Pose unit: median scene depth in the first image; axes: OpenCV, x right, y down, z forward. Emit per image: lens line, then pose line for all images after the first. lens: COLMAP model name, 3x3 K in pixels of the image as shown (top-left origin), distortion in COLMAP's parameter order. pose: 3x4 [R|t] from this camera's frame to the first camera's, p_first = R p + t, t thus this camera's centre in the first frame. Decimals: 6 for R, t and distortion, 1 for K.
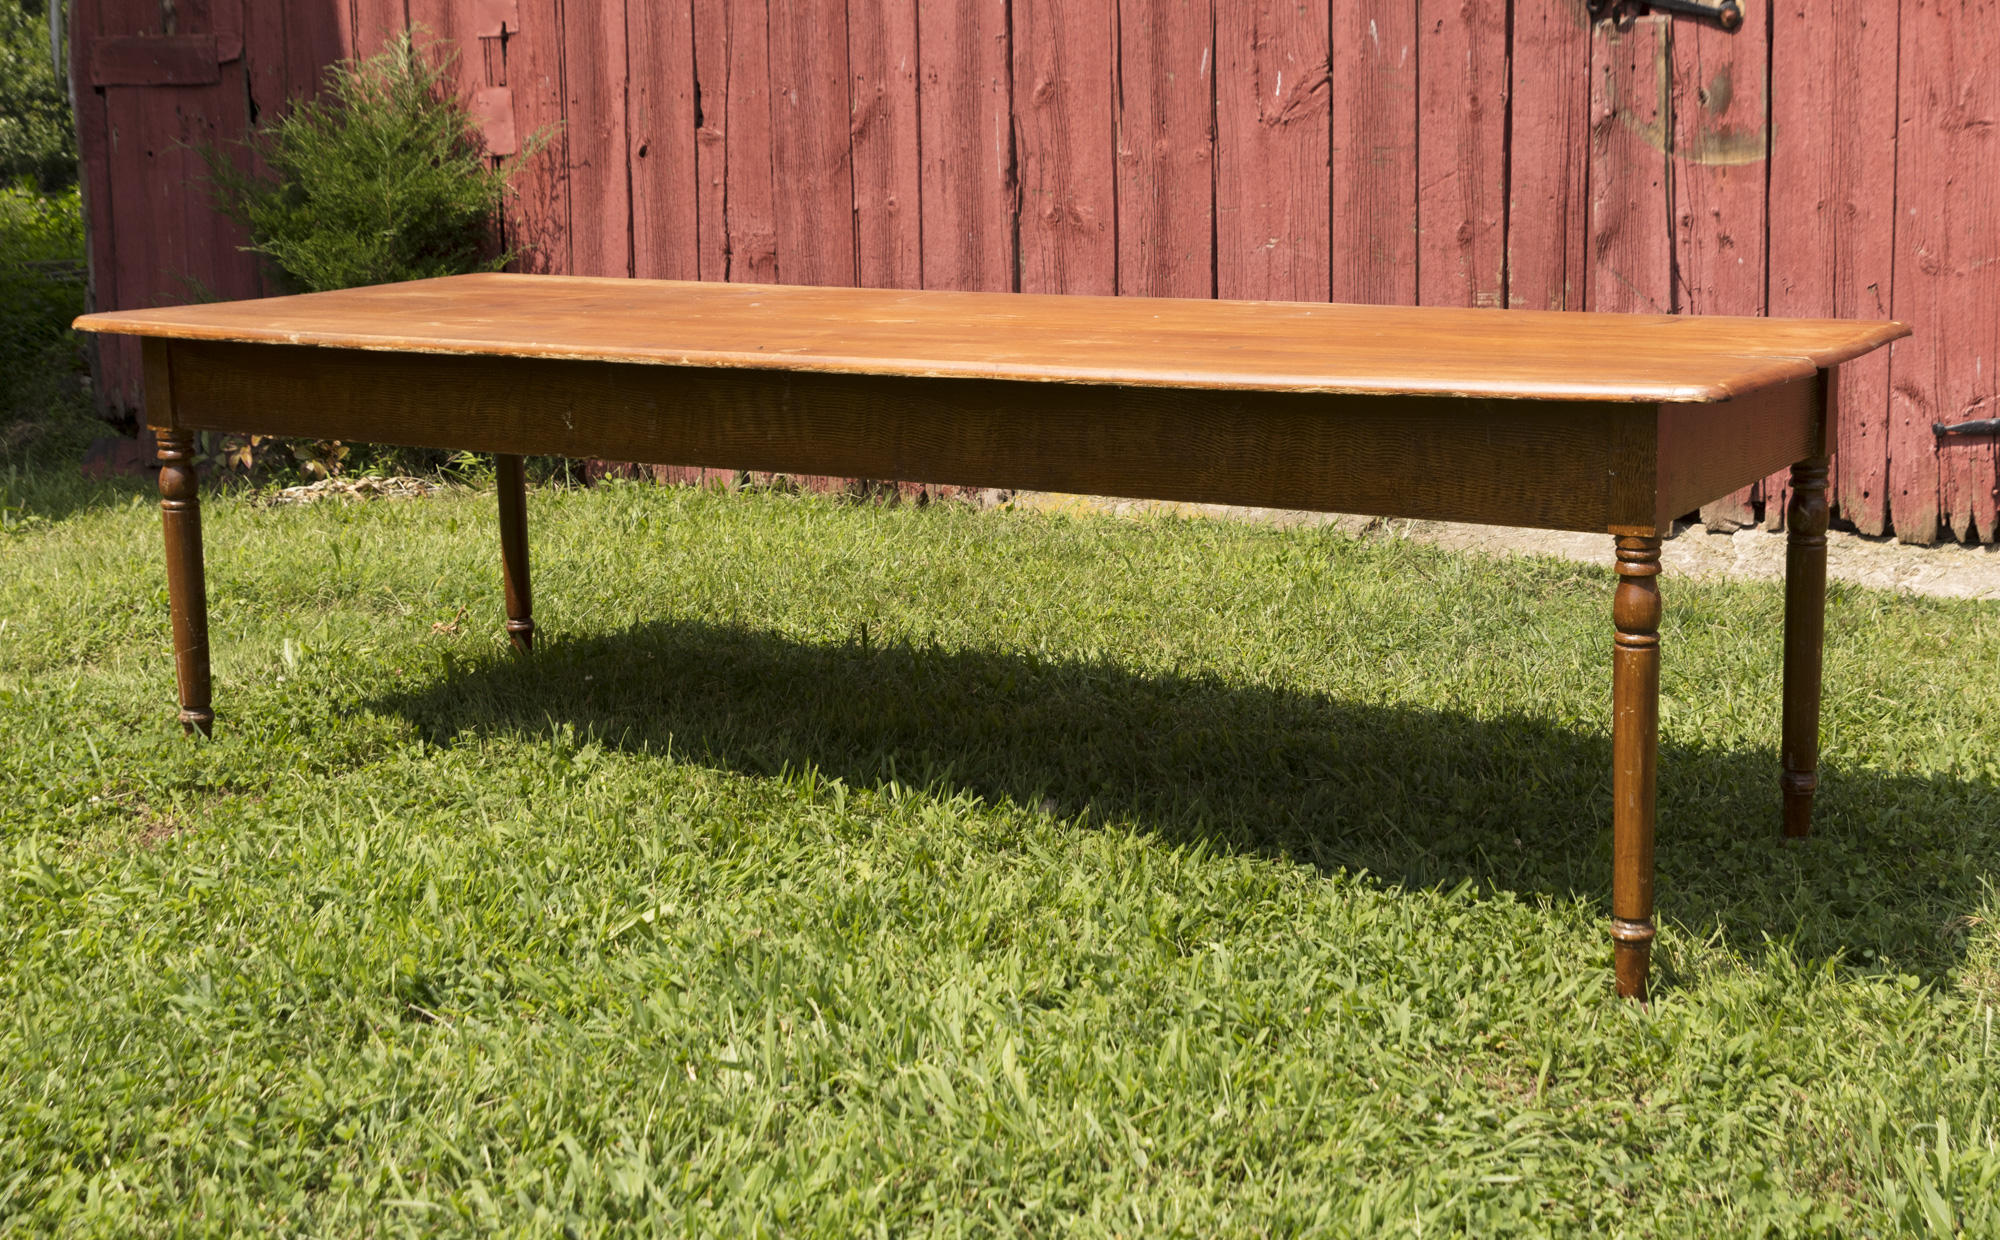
lens RADIAL K [[2639.9, 0, 1113.3], [0, 2639.9, 509.1], [0, 0, 1]] dist [-0.003252, 0.000000]
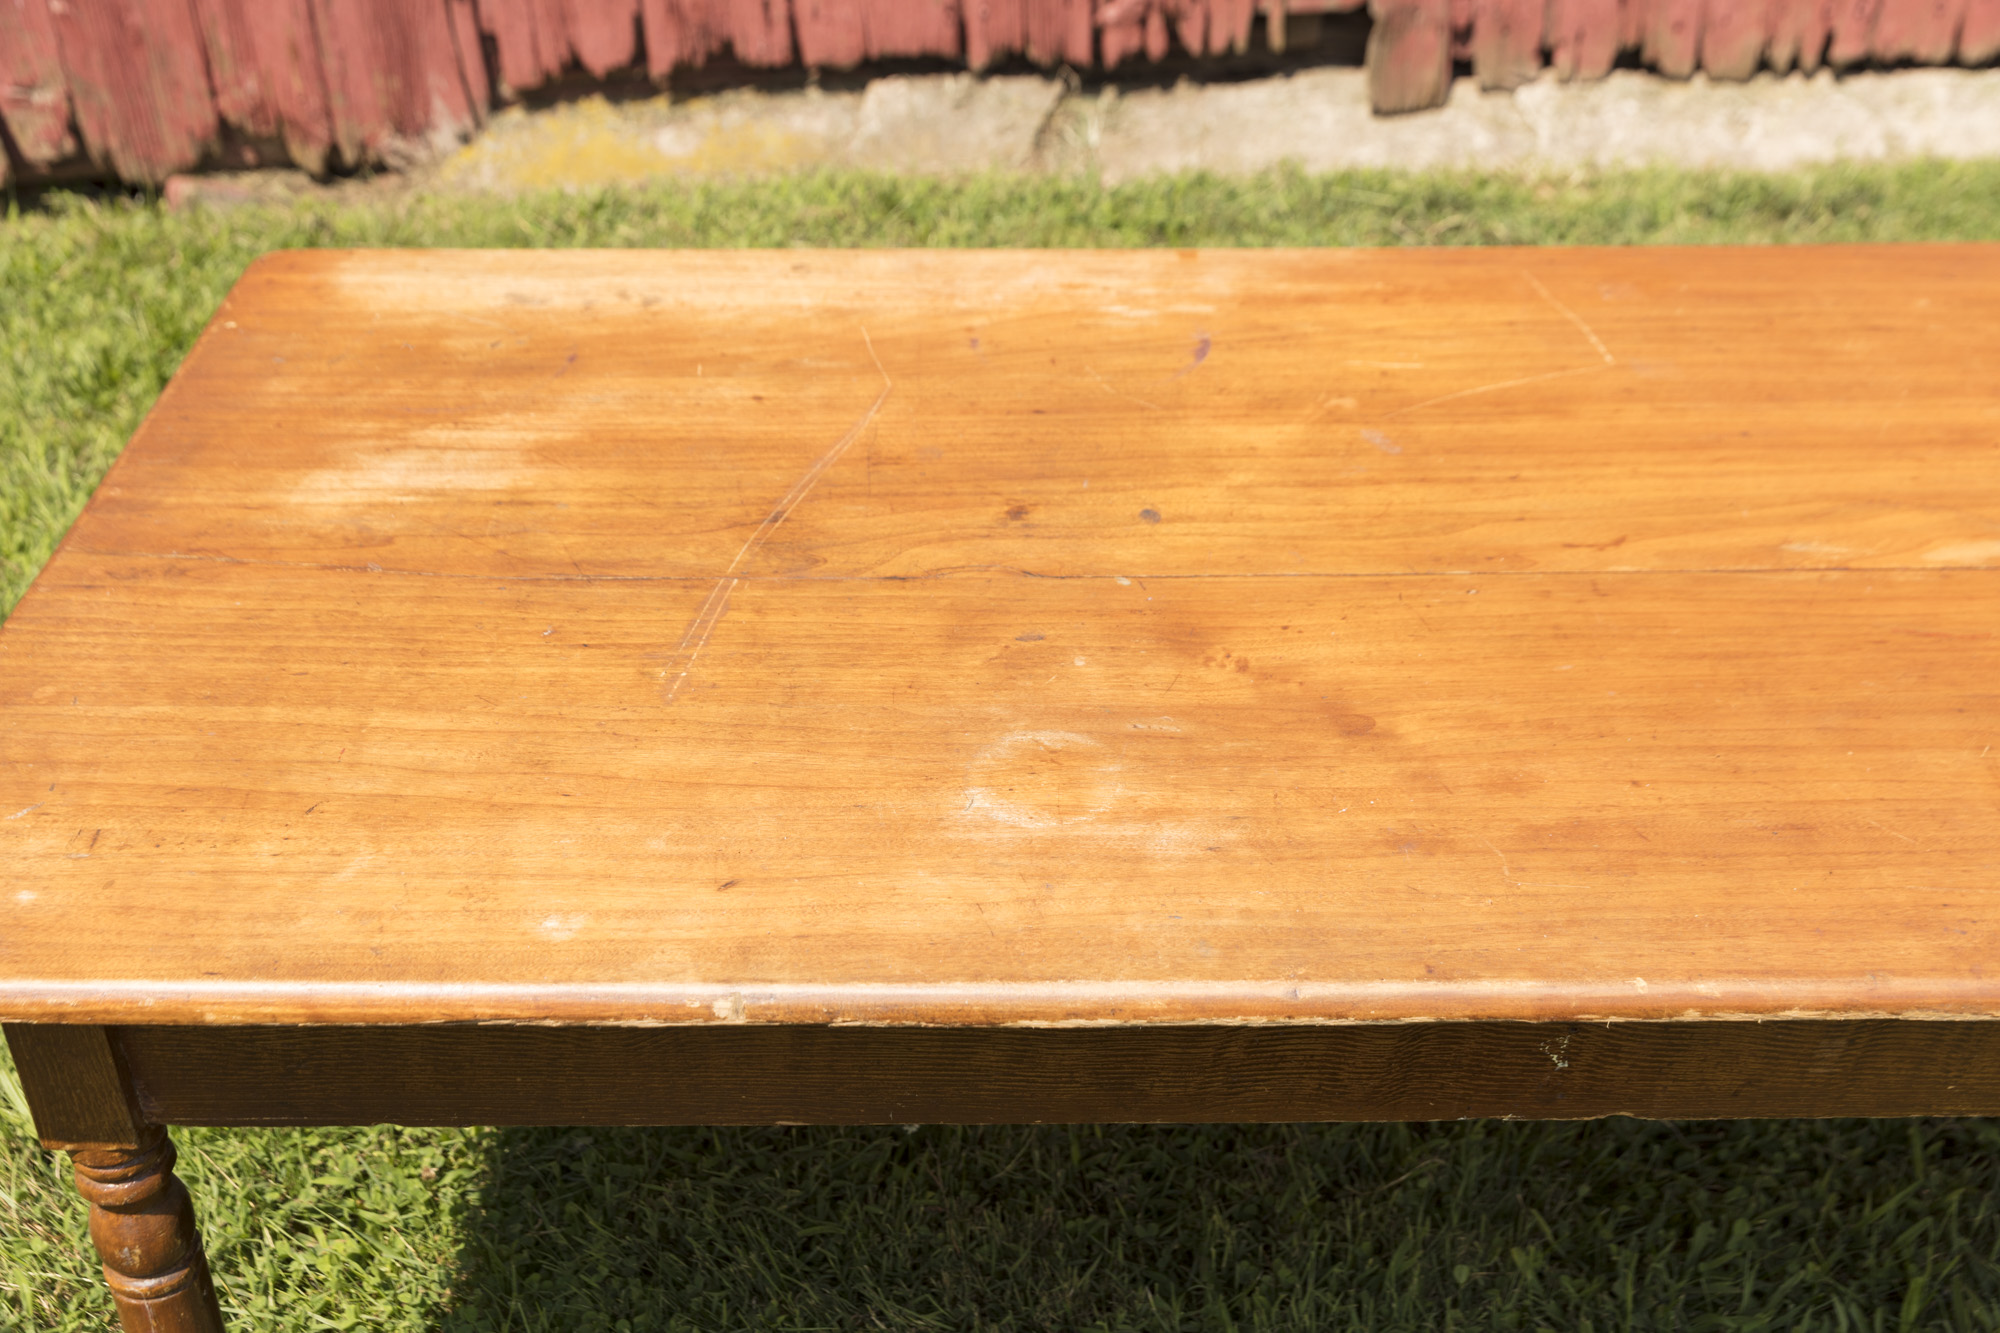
lens RADIAL K [[2305.5, 0, 973.6], [0, 2305.5, 657.2], [0, 0, 1]] dist [-0.006136, 0.000000]
pose [[0.876046, -0.260736, 0.405660, -0.427997], [0.081223, 0.908984, 0.408841, -0.242746], [-0.475338, -0.325214, 0.817489, 0.828918]]
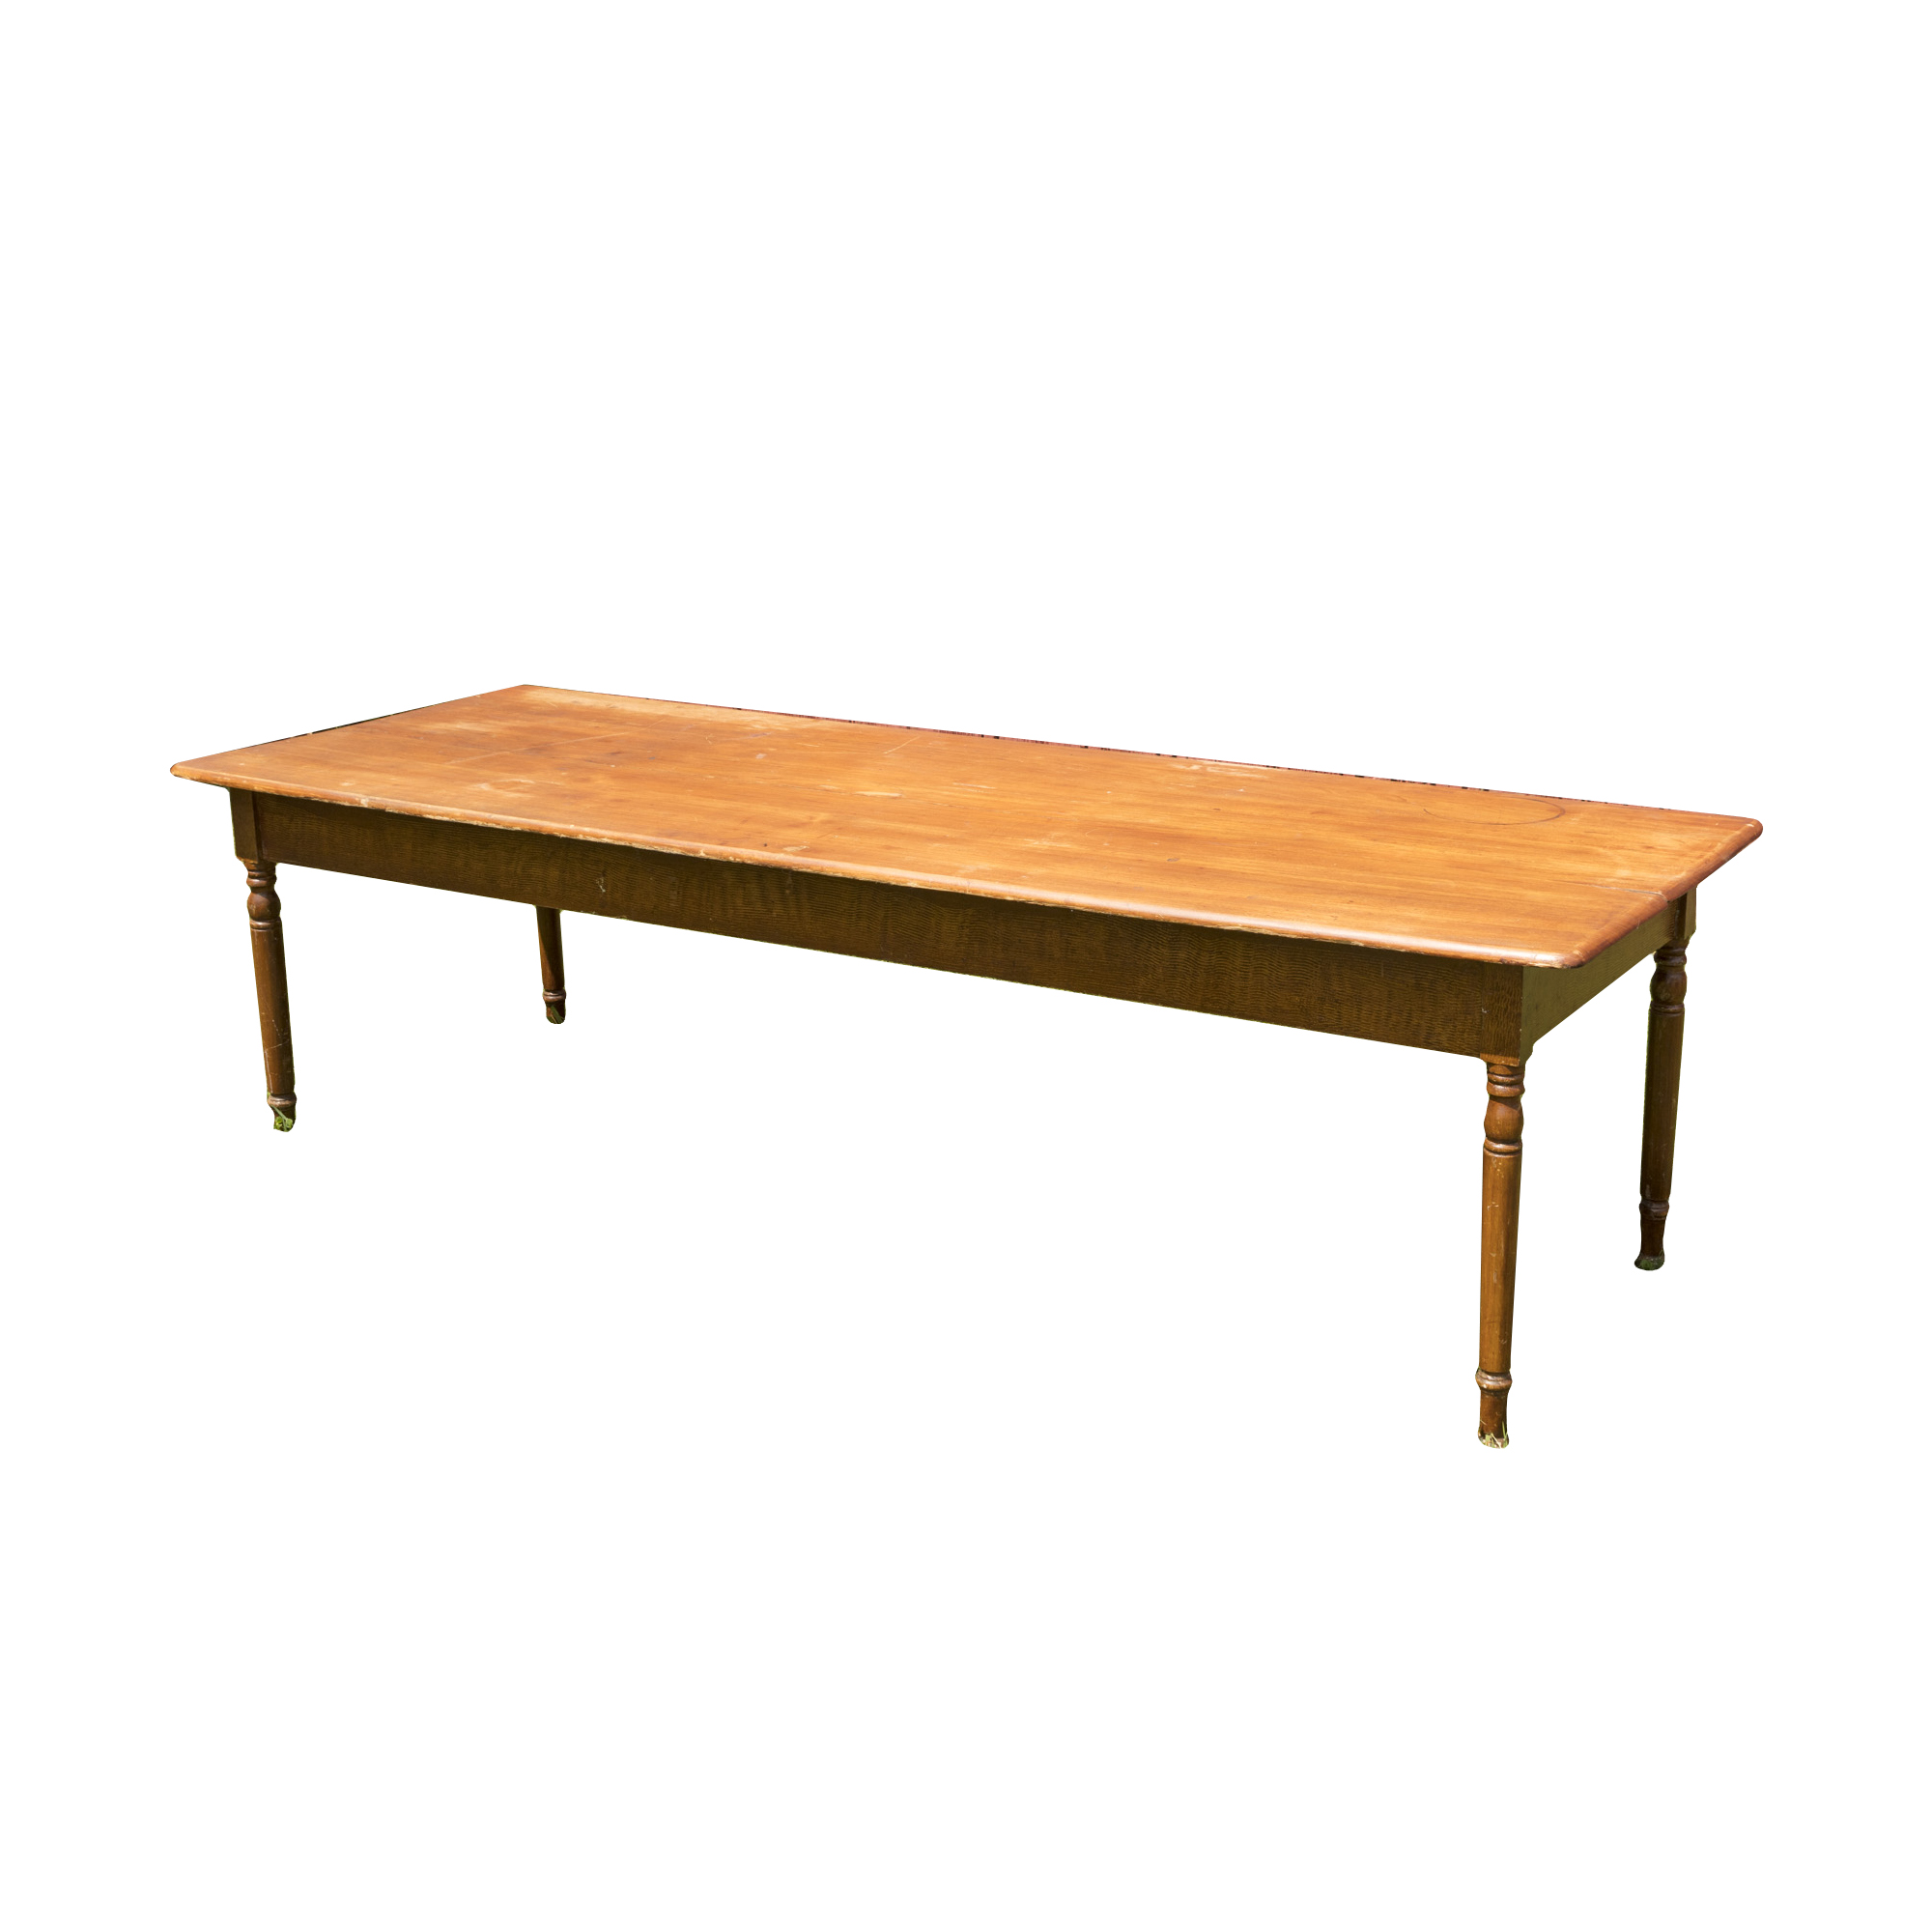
lens RADIAL K [[2525.0, 0, 1027.8], [0, 2525.0, 903.5], [0, 0, 1]] dist [-0.001642, 0.000000]
pose [[0.999627, 0.011776, -0.024632, 0.009280], [-0.009333, 0.995236, 0.097049, -0.141695], [0.025657, -0.096783, 0.994975, -0.108070]]
